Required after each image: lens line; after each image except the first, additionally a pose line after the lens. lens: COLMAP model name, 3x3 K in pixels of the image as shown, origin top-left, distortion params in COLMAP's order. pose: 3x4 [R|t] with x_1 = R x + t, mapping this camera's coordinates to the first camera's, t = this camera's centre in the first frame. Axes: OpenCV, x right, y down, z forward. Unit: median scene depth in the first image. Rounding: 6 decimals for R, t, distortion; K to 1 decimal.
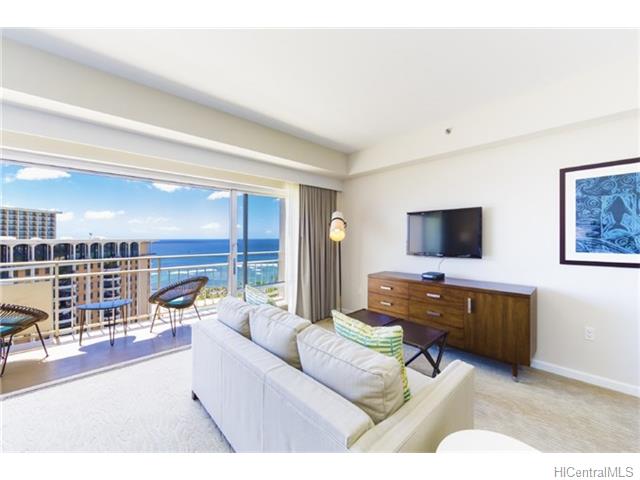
lens RADIAL K [[254.7, 0, 320.0], [0, 254.7, 240.0], [0, 0, 1]] dist [0.000096, -0.000058]
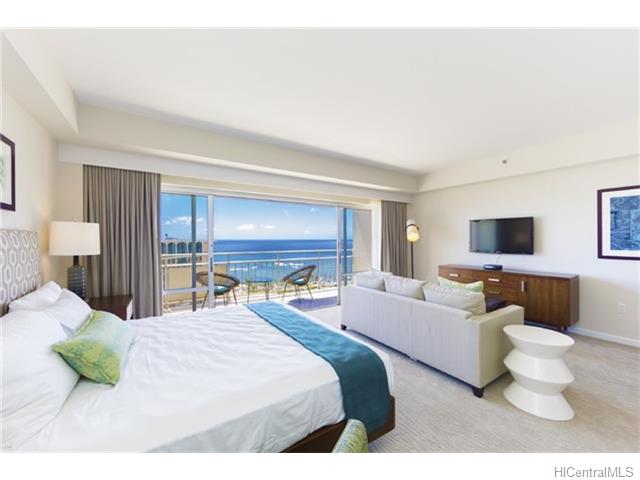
lens RADIAL K [[253.2, 0, 300.7], [0, 253.2, 237.5], [0, 0, 1]] dist [-0.000409, -0.000064]
pose [[0.979426, 0.001500, -0.201799, -0.302195], [-0.004180, 0.999909, -0.012858, 0.003932], [0.201761, 0.013437, 0.979343, -0.560831]]
